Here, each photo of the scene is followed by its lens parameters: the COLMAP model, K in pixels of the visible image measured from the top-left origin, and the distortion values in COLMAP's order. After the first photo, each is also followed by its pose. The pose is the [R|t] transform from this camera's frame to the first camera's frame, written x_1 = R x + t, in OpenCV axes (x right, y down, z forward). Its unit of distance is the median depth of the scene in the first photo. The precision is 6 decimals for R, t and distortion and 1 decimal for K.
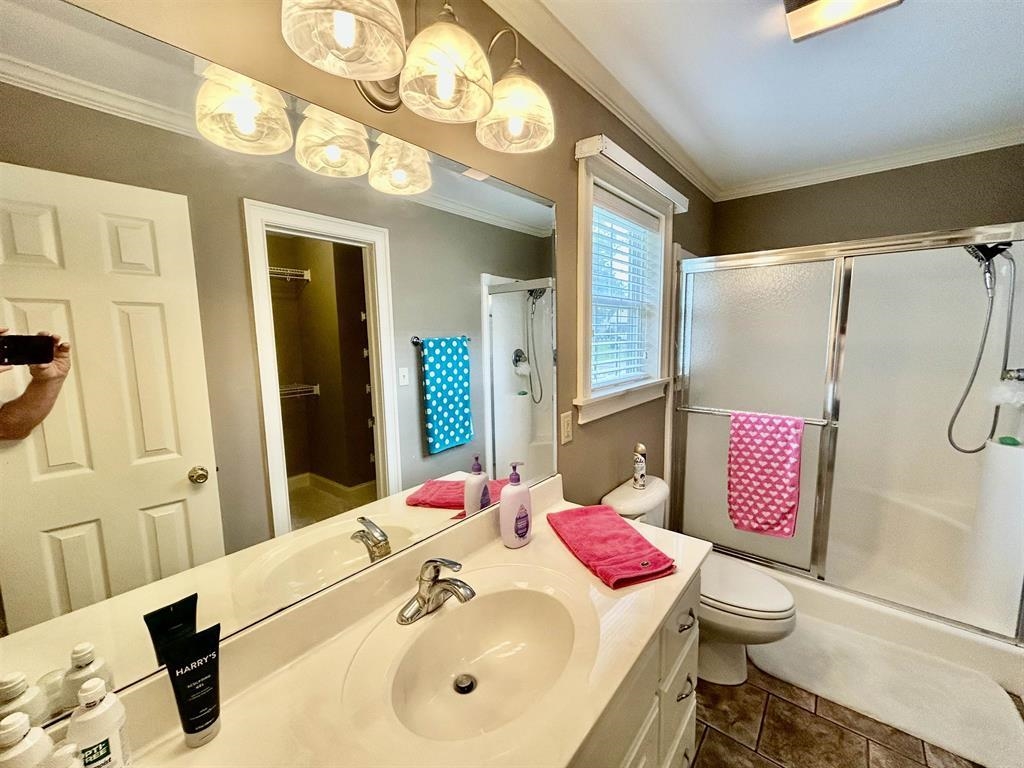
lens RADIAL K [[414.3, 0, 509.8], [0, 414.3, 389.1], [0, 0, 1]] dist [-0.002052, 0.001094]
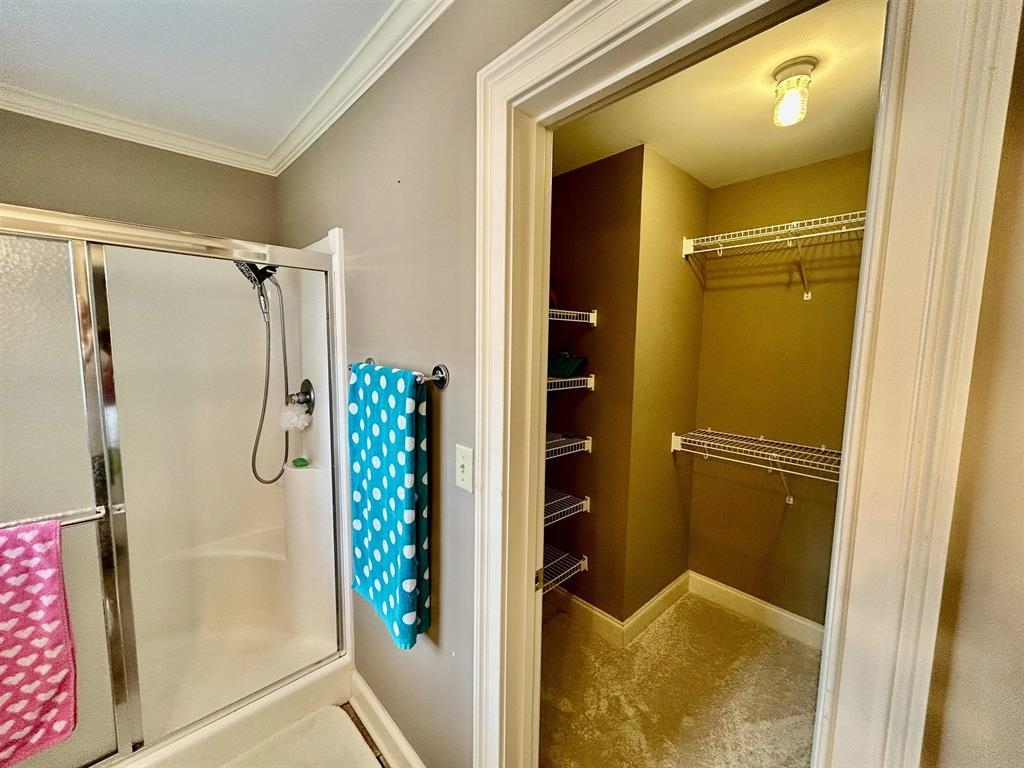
lens RADIAL K [[414.3, 0, 510.3], [0, 414.3, 384.6], [0, 0, 1]] dist [-0.002052, 0.001094]
pose [[0.122251, -0.100930, 0.987354, 0.246710], [0.093116, 0.991594, 0.089834, -0.102128], [-0.988121, 0.080957, 0.130622, 0.302490]]
